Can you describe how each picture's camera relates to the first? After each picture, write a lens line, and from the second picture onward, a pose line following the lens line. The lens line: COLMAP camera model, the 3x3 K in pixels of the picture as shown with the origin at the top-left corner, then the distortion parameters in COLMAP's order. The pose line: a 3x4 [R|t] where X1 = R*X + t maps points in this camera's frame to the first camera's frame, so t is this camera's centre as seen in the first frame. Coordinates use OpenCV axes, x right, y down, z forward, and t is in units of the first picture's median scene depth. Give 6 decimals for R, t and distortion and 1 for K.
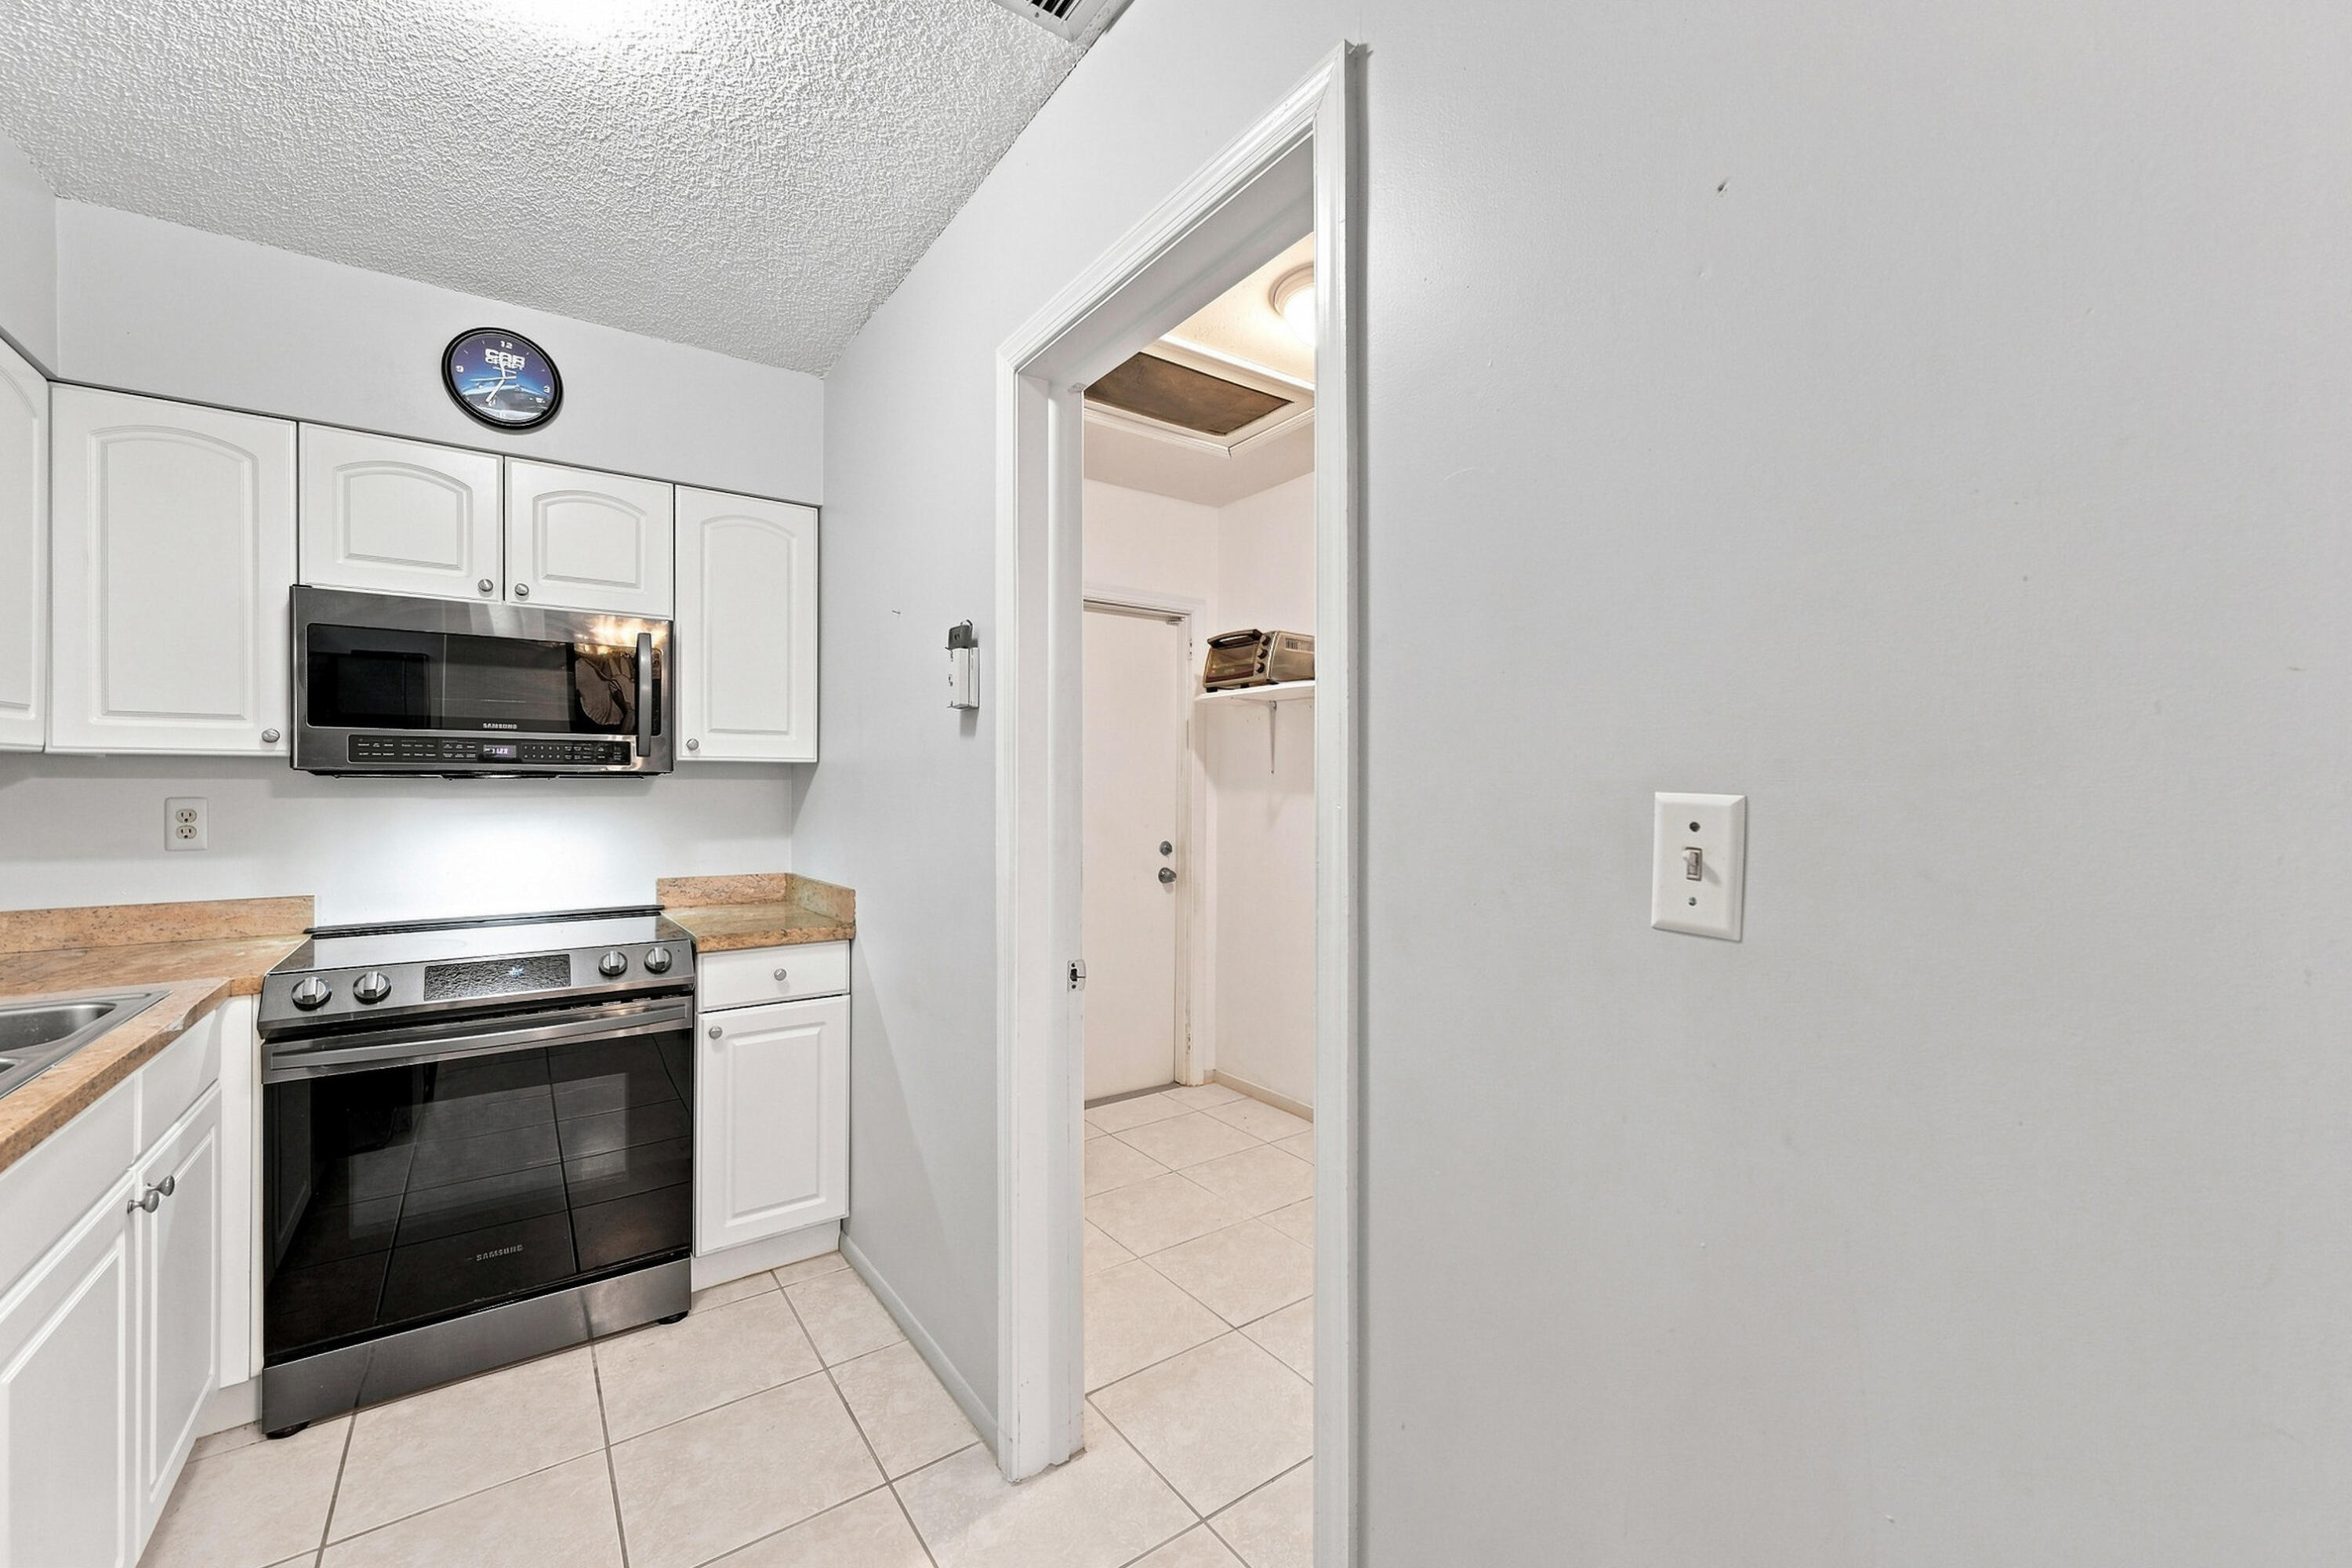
lens RADIAL K [[931.4, 0, 1179.4], [0, 931.4, 788.0], [0, 0, 1]] dist [0.000248, 0.000304]
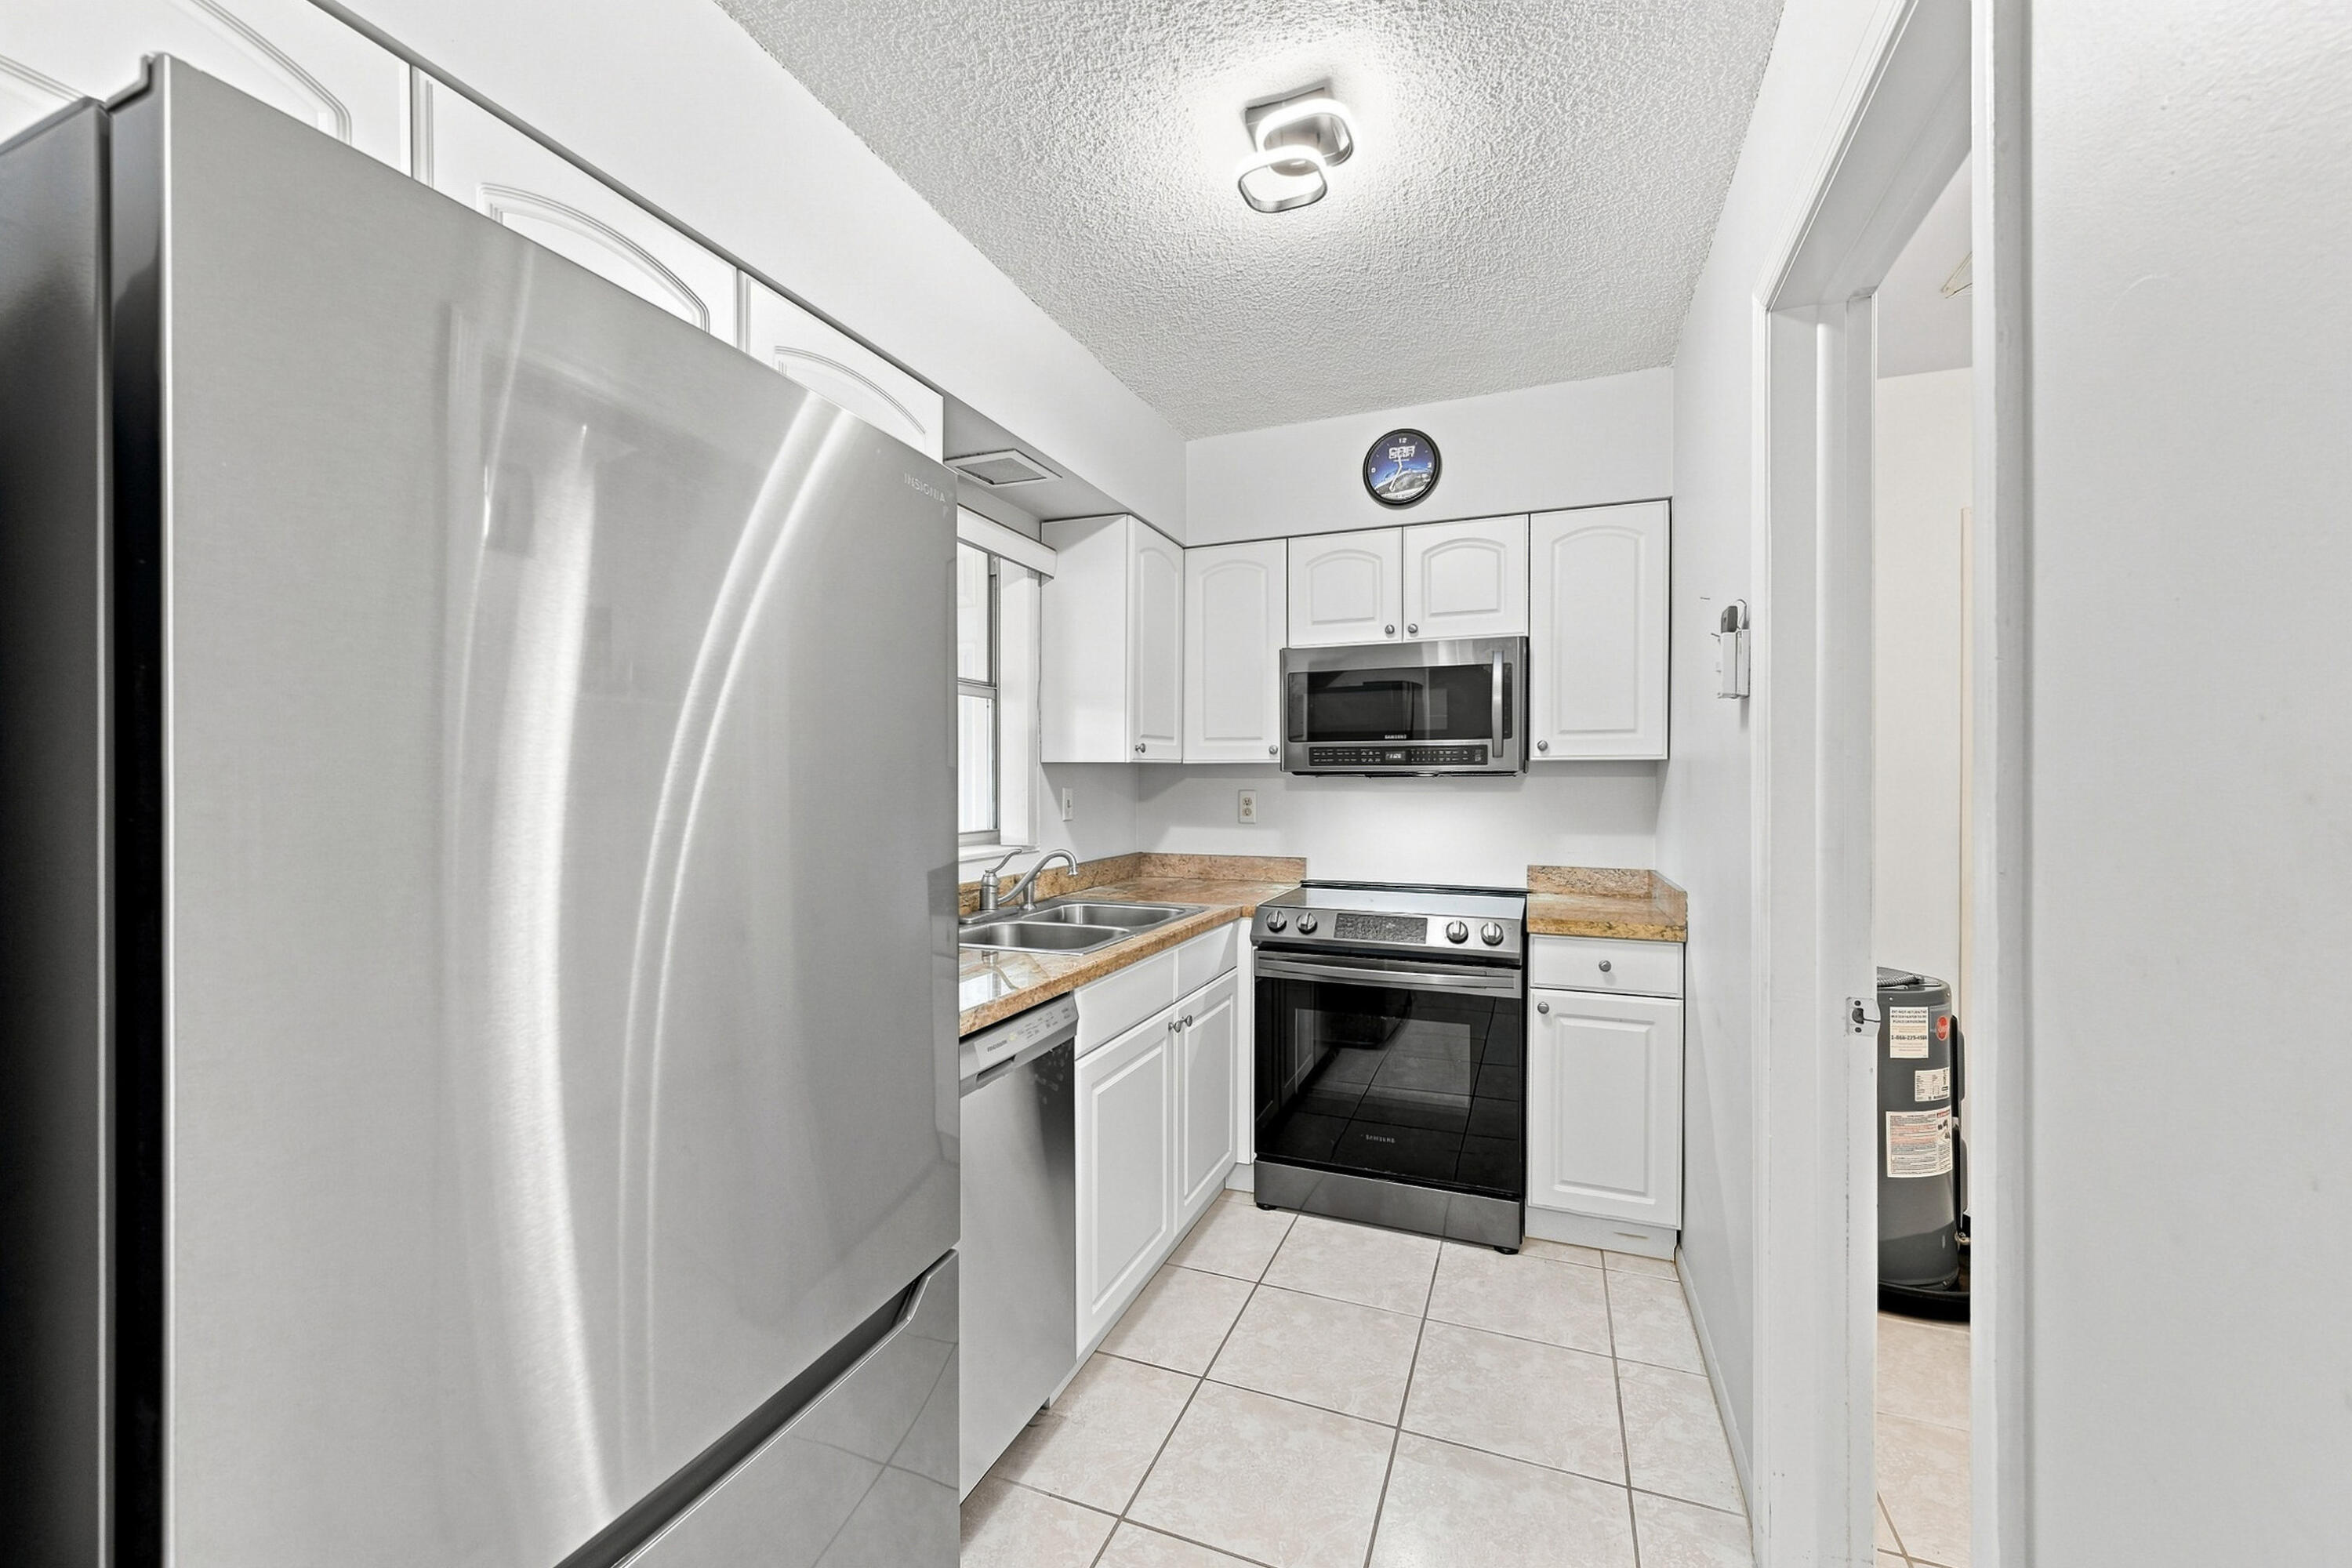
lens RADIAL K [[931.4, 0, 1174.7], [0, 931.4, 783.1], [0, 0, 1]] dist [0.000248, 0.000304]
pose [[0.538166, 0.001076, -0.842838, 0.175351], [-0.002031, 0.999998, -0.000020, -0.001282], [0.842837, 0.001723, 0.538167, 0.038968]]
